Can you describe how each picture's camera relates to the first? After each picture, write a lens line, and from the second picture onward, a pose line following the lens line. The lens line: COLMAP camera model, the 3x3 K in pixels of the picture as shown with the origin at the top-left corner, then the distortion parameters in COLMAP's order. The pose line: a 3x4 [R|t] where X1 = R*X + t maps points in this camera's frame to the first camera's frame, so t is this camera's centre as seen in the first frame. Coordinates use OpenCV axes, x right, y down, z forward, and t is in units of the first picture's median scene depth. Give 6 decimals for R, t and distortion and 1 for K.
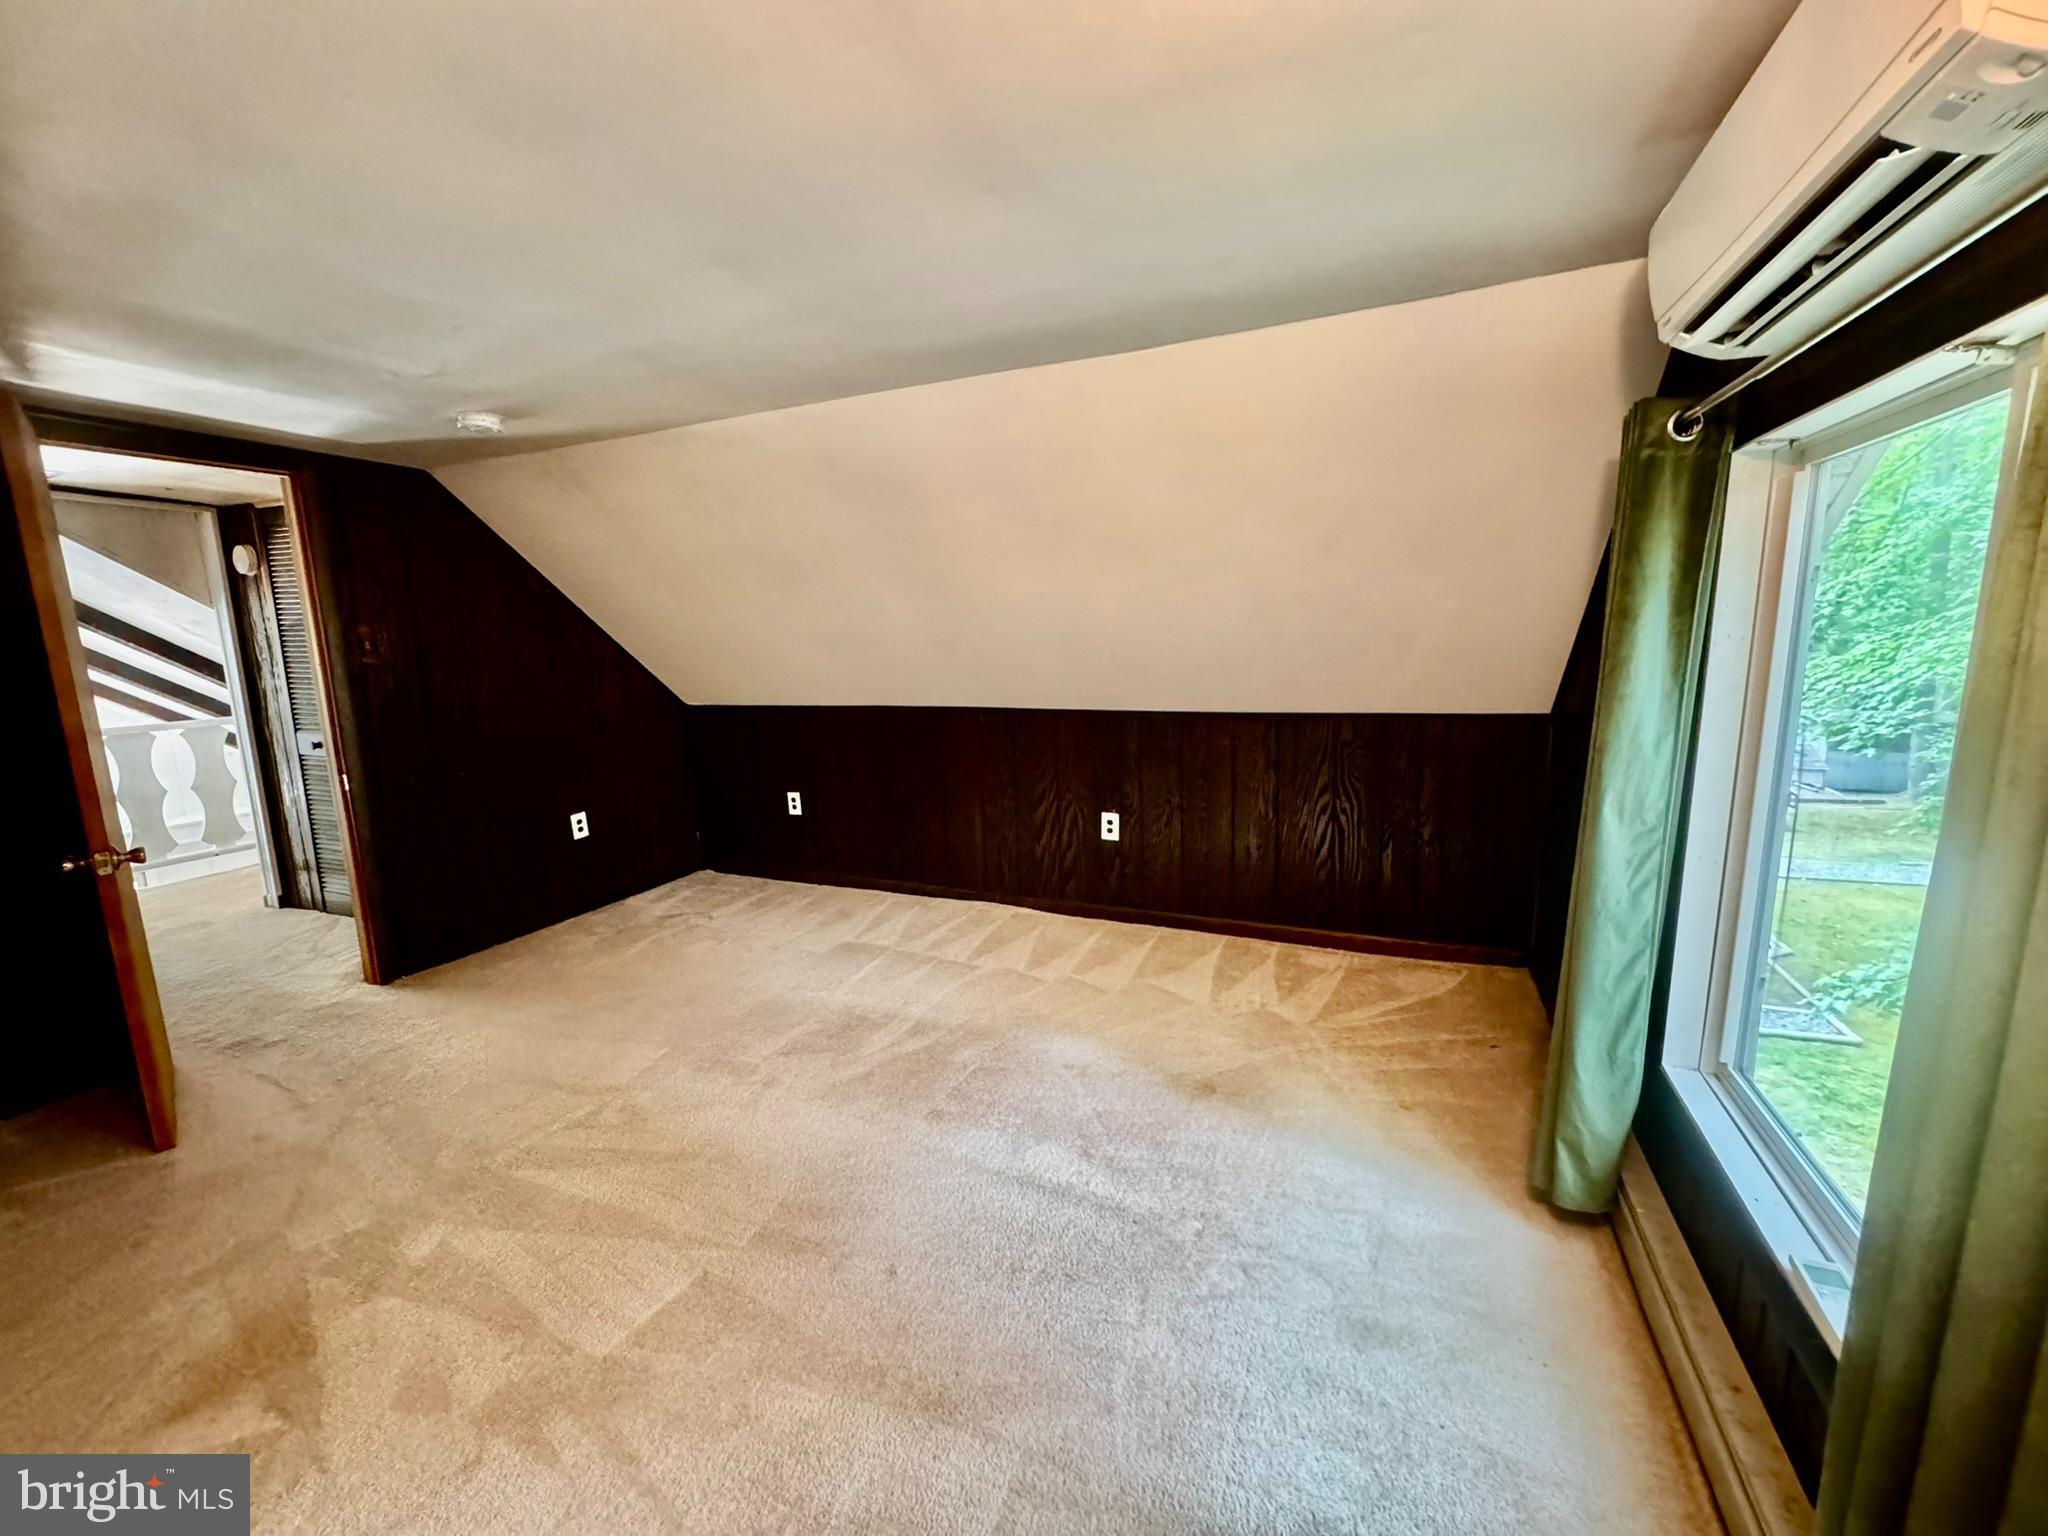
lens RADIAL K [[819.5, 0, 1017.8], [0, 819.5, 771.4], [0, 0, 1]] dist [-0.003517, 0.000243]
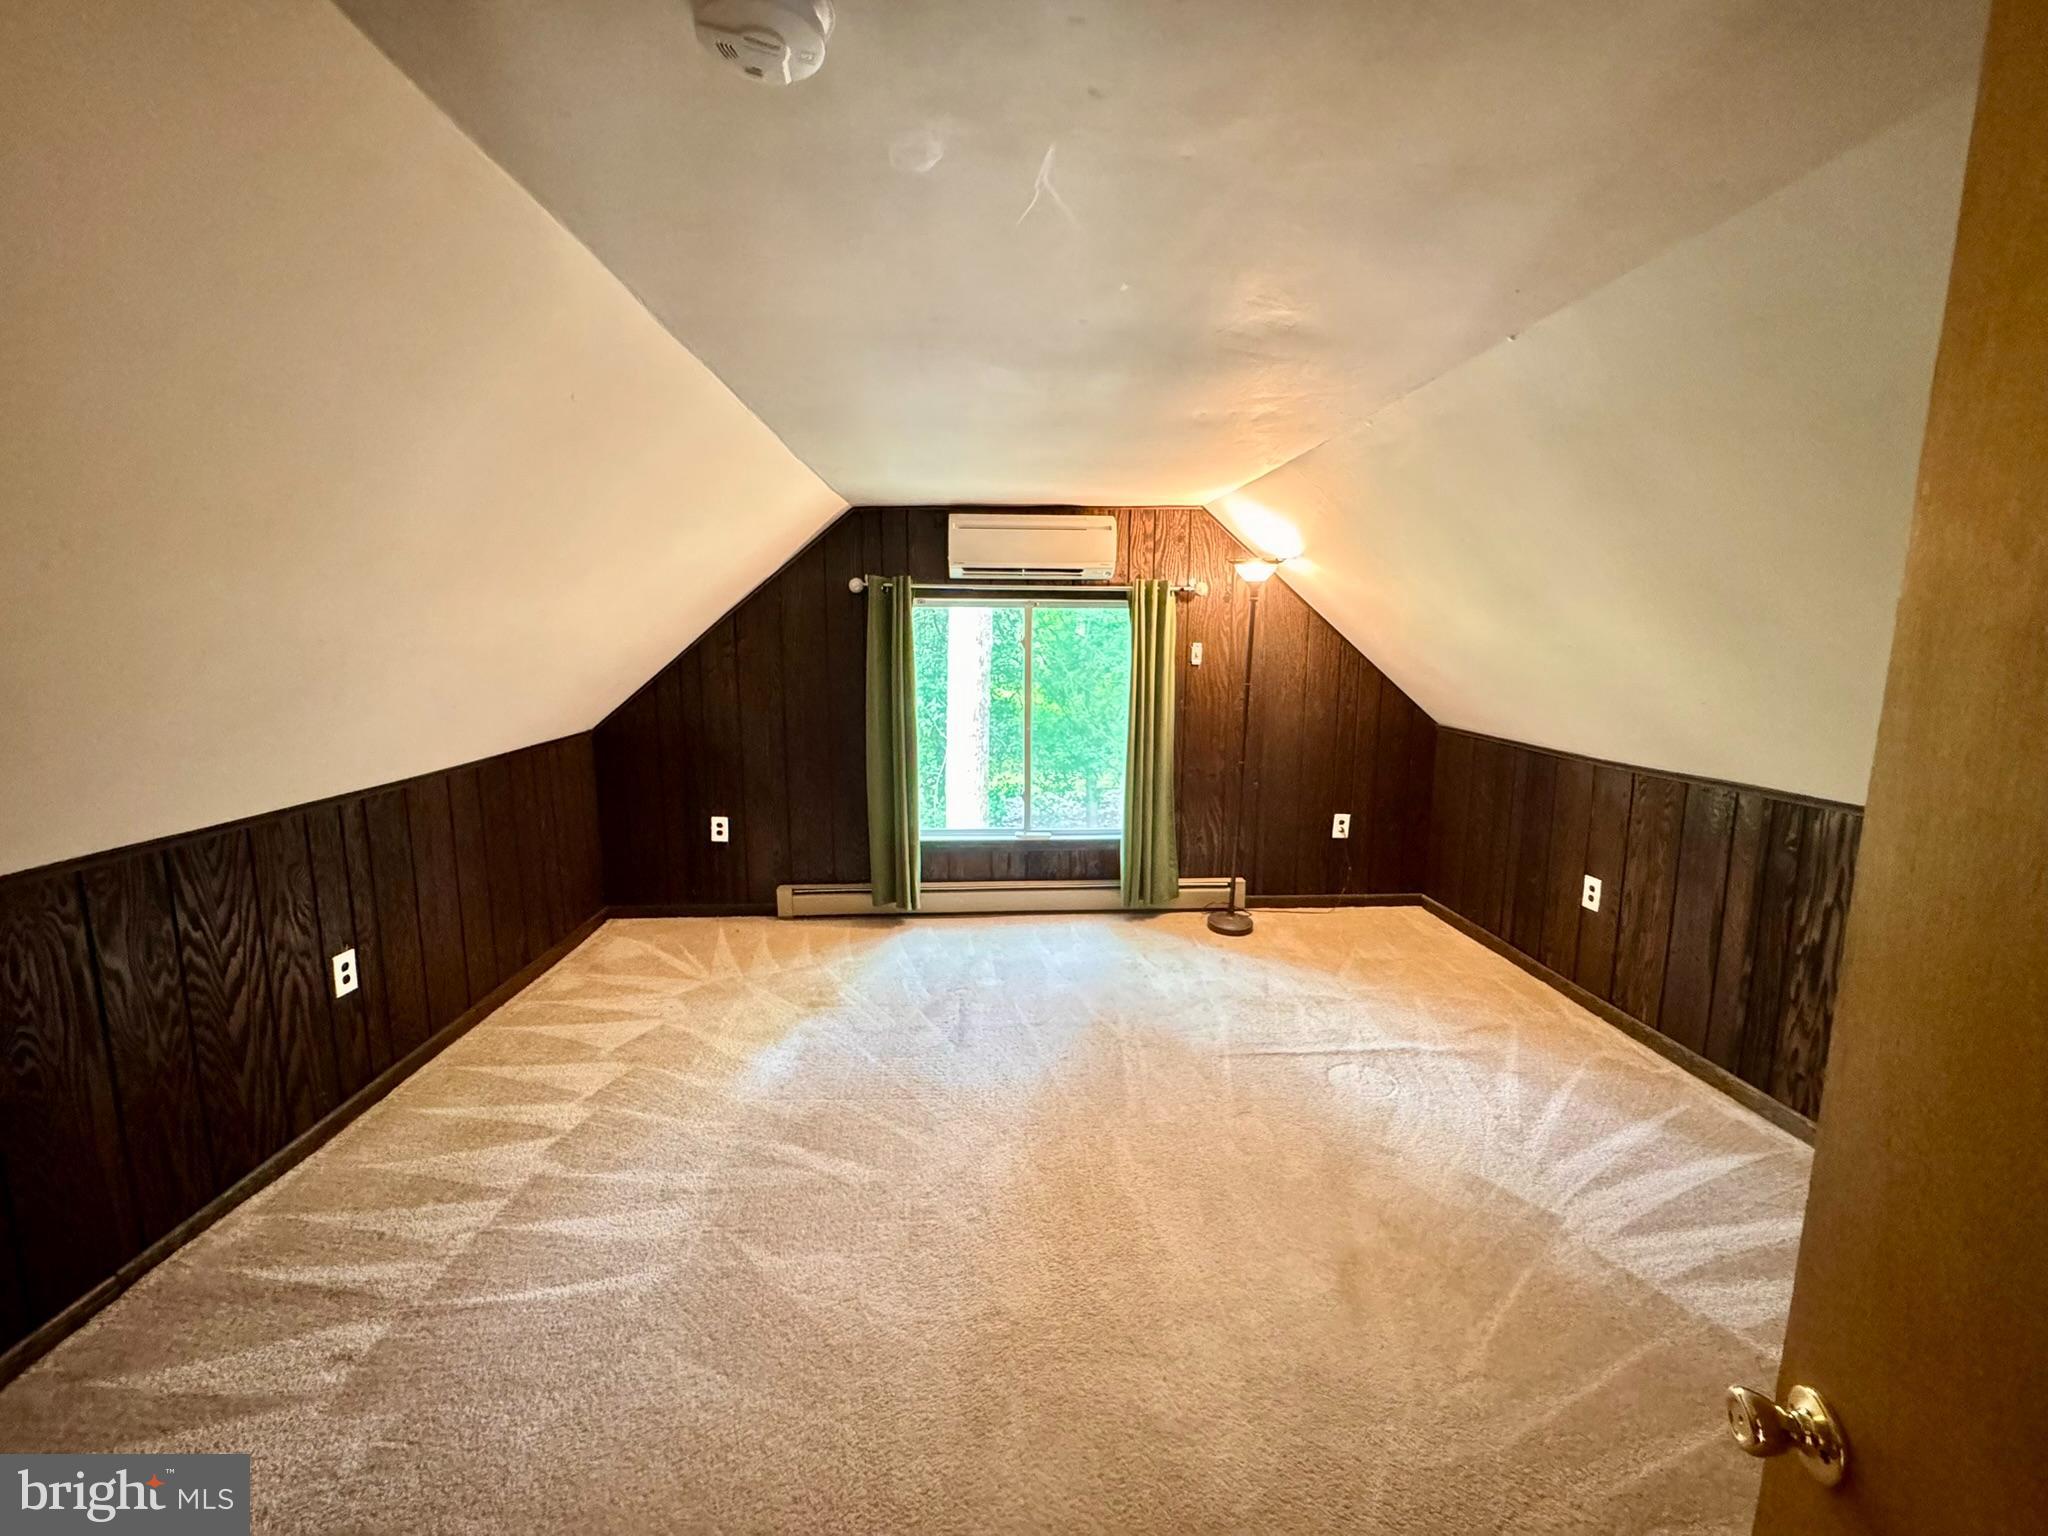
lens RADIAL K [[819.5, 0, 1021.1], [0, 819.5, 765.4], [0, 0, 1]] dist [-0.003517, 0.000243]
pose [[-0.475550, -0.107146, 0.873139, -0.792122], [0.152499, 0.967486, 0.201781, -0.163244], [-0.866370, 0.229110, -0.443748, 0.883758]]
